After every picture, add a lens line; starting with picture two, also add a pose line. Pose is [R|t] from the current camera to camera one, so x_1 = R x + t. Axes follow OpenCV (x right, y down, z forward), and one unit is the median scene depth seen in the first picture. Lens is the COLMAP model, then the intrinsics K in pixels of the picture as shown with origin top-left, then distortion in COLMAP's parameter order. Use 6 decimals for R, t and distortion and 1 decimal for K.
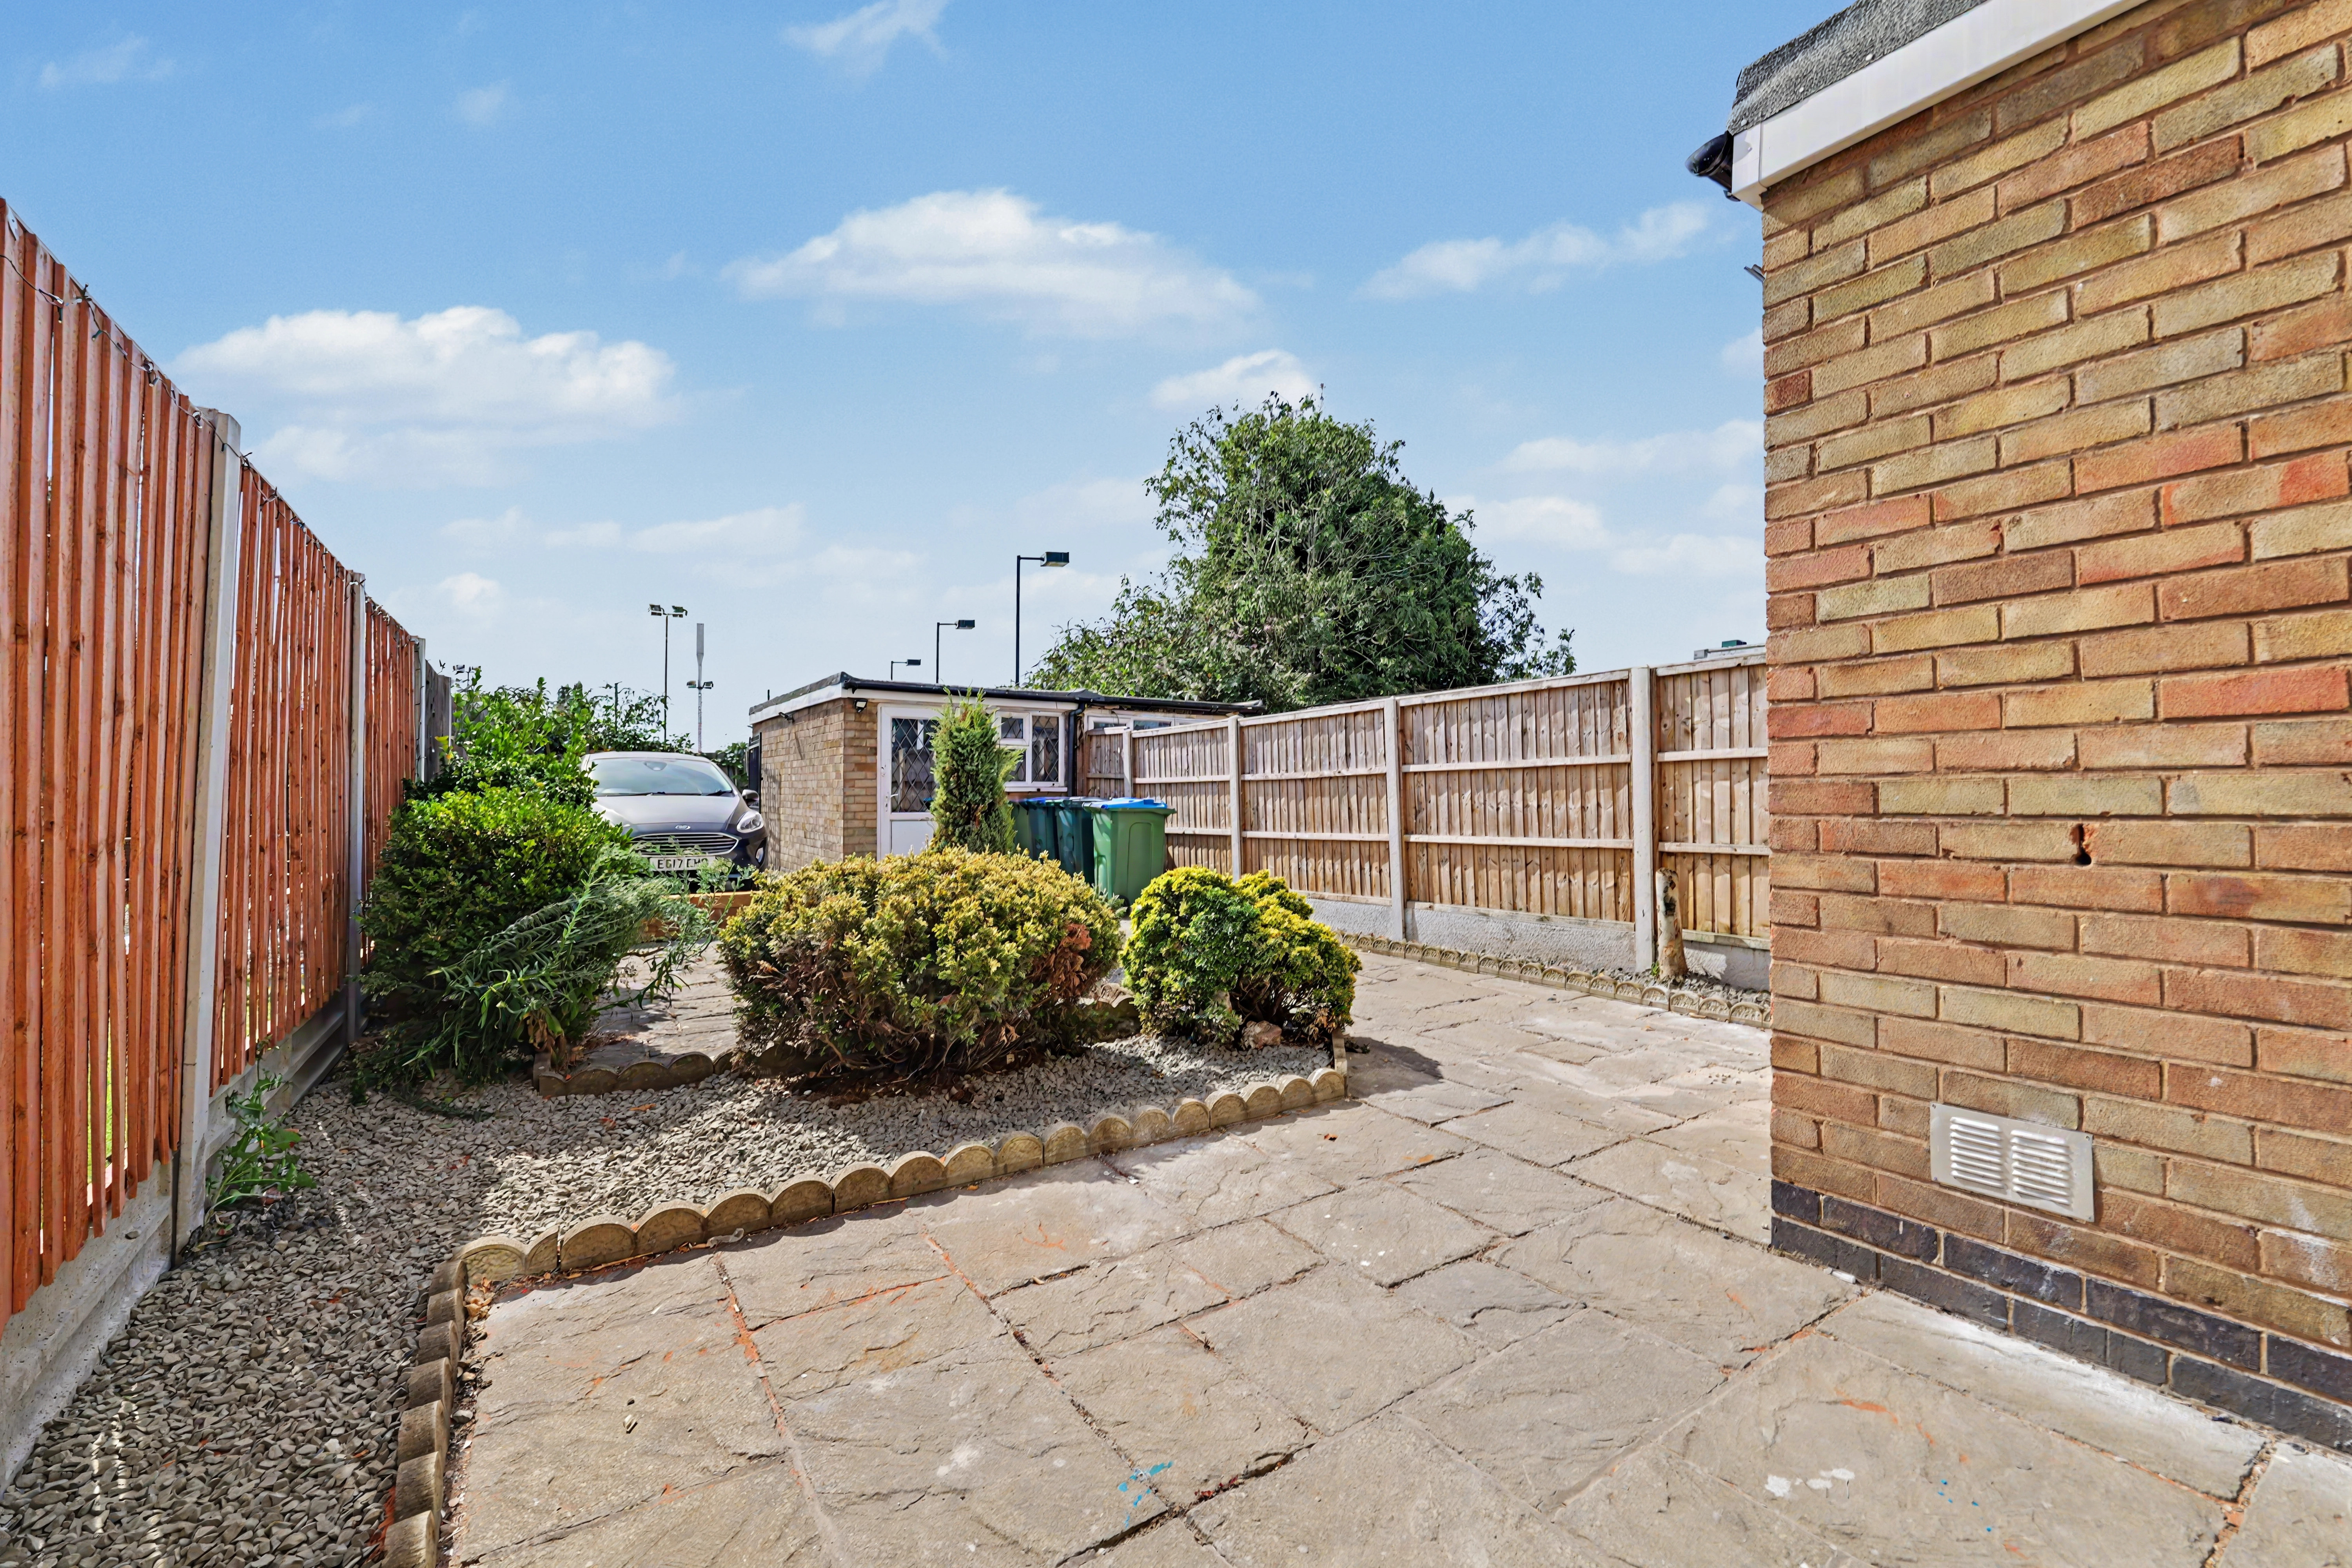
lens RADIAL K [[957.6, 0, 1174.5], [0, 957.6, 778.7], [0, 0, 1]] dist [-0.004206, -0.000800]
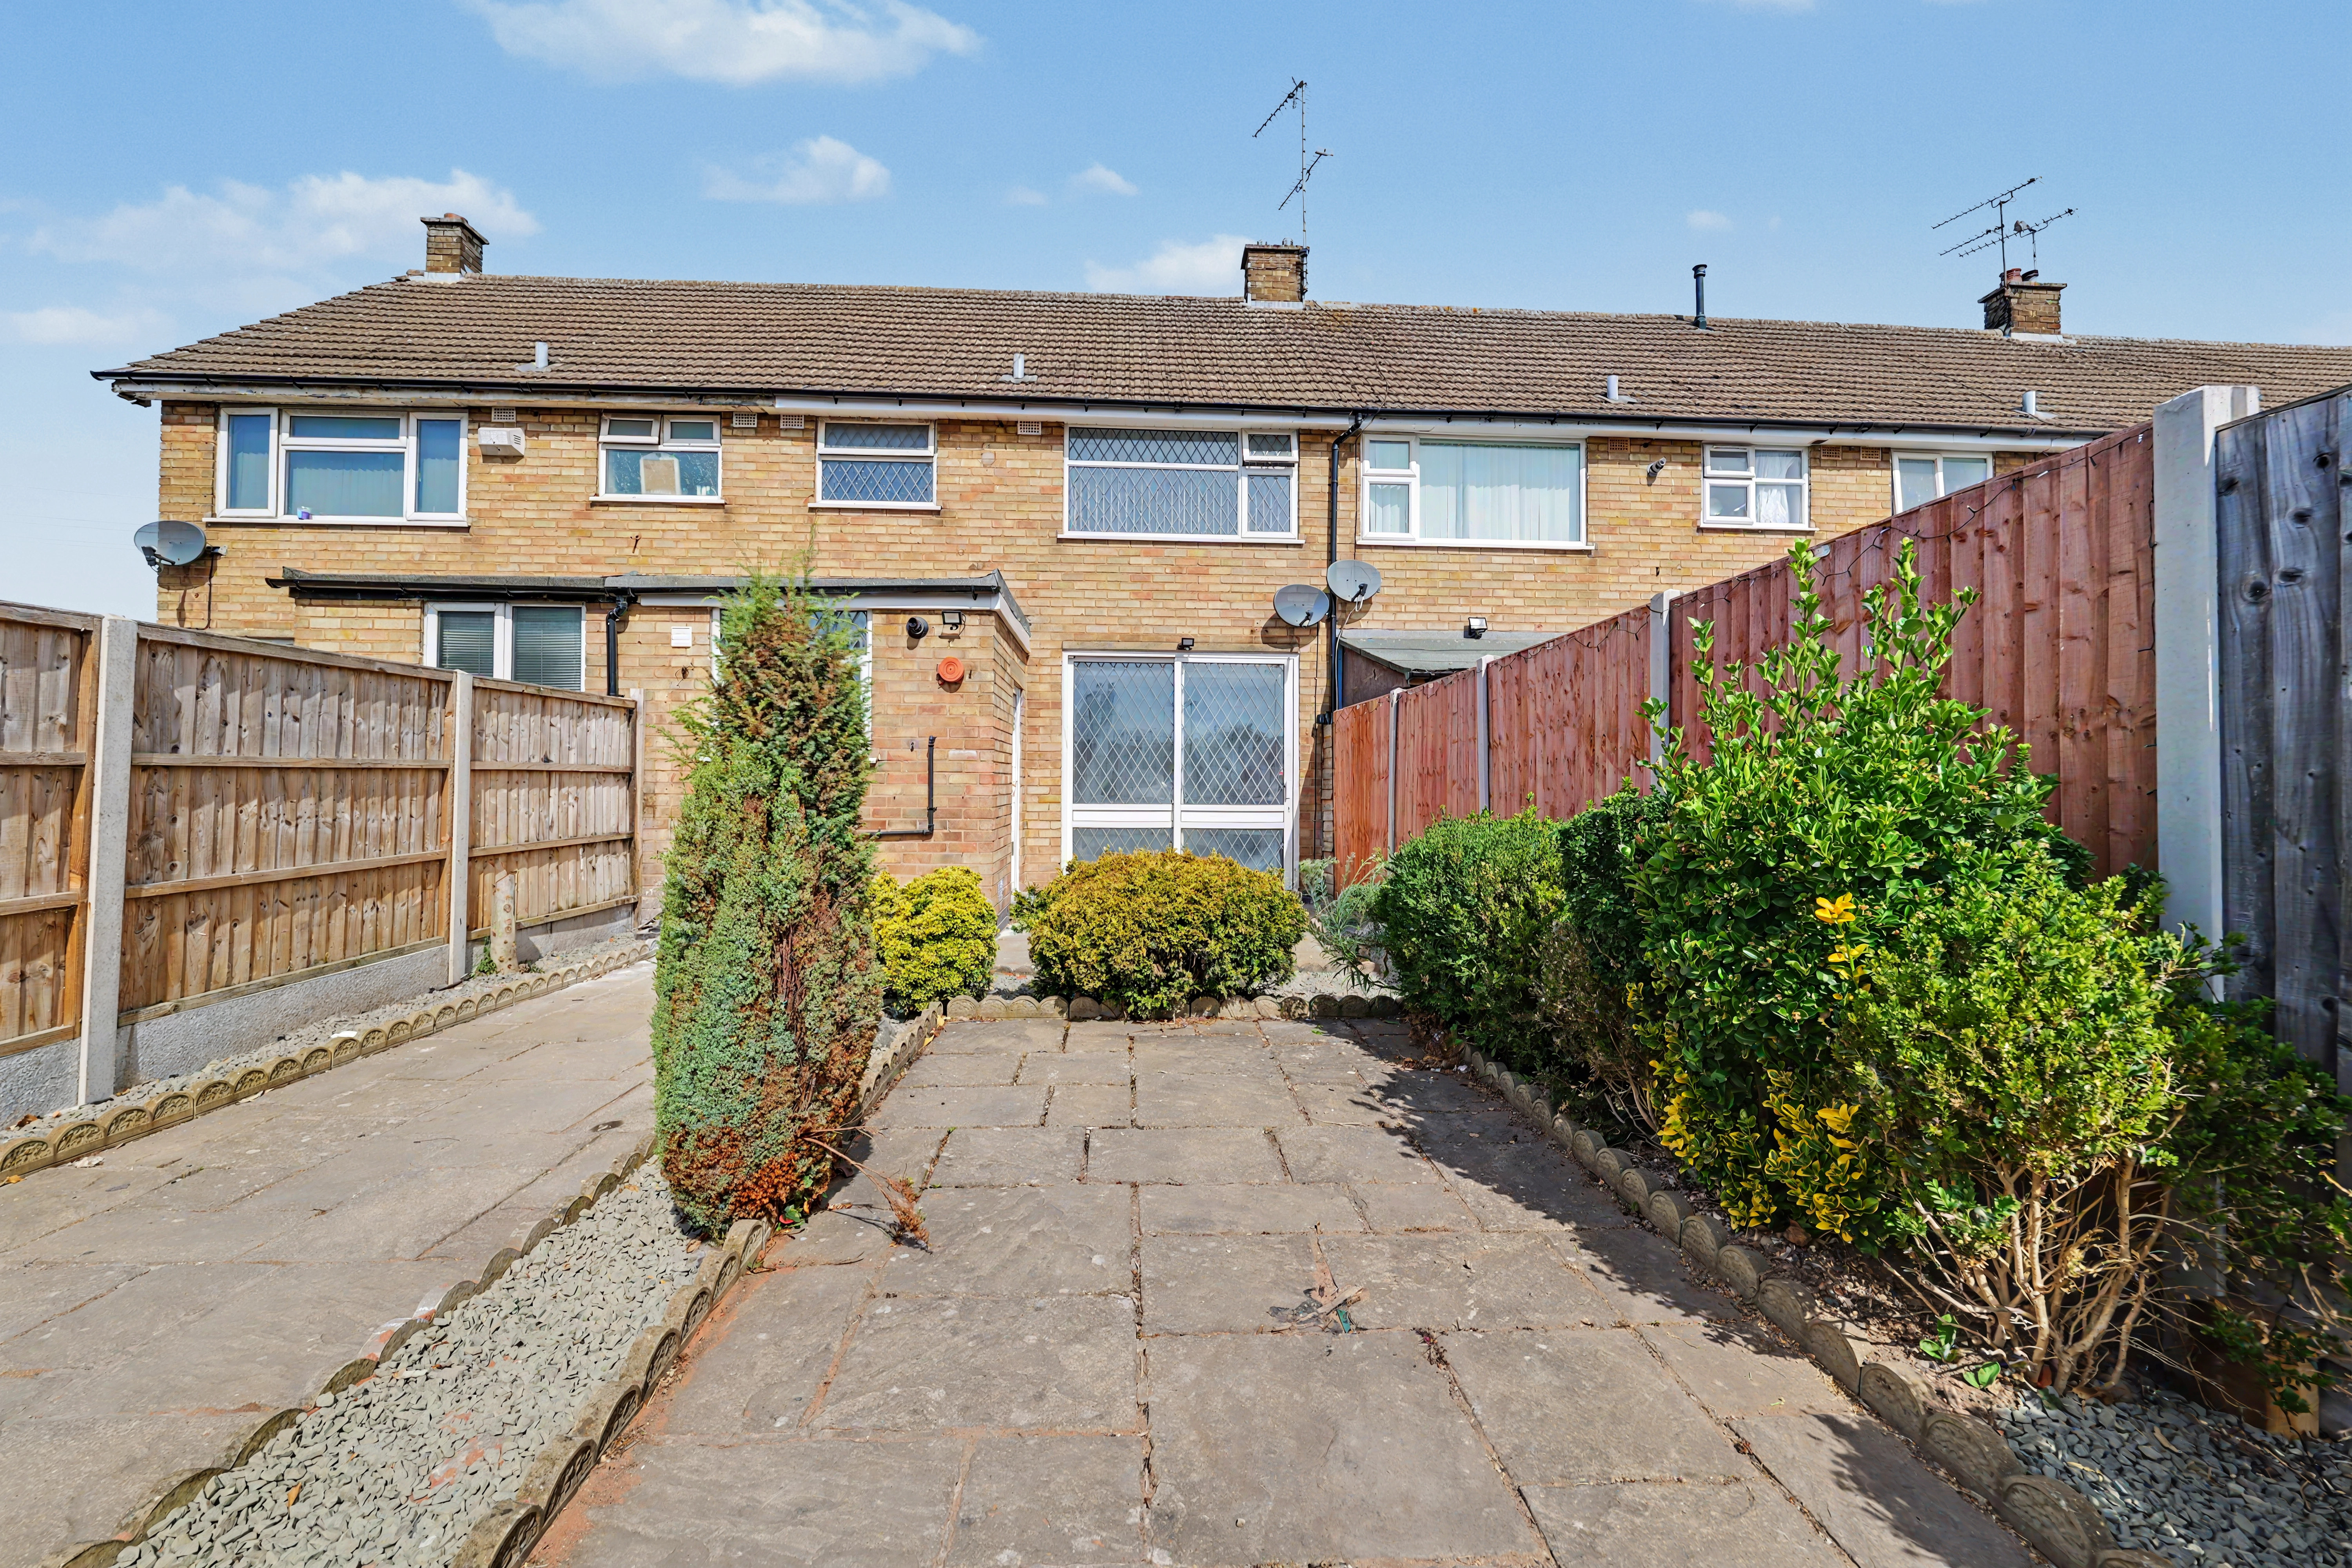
lens RADIAL K [[957.6, 0, 1173.6], [0, 957.6, 778.0], [0, 0, 1]] dist [-0.004206, -0.000800]
pose [[-0.869956, 0.009858, 0.493031, -0.535494], [-0.006875, 0.999461, -0.032114, 0.014356], [-0.493082, -0.031328, -0.869419, 1.233733]]
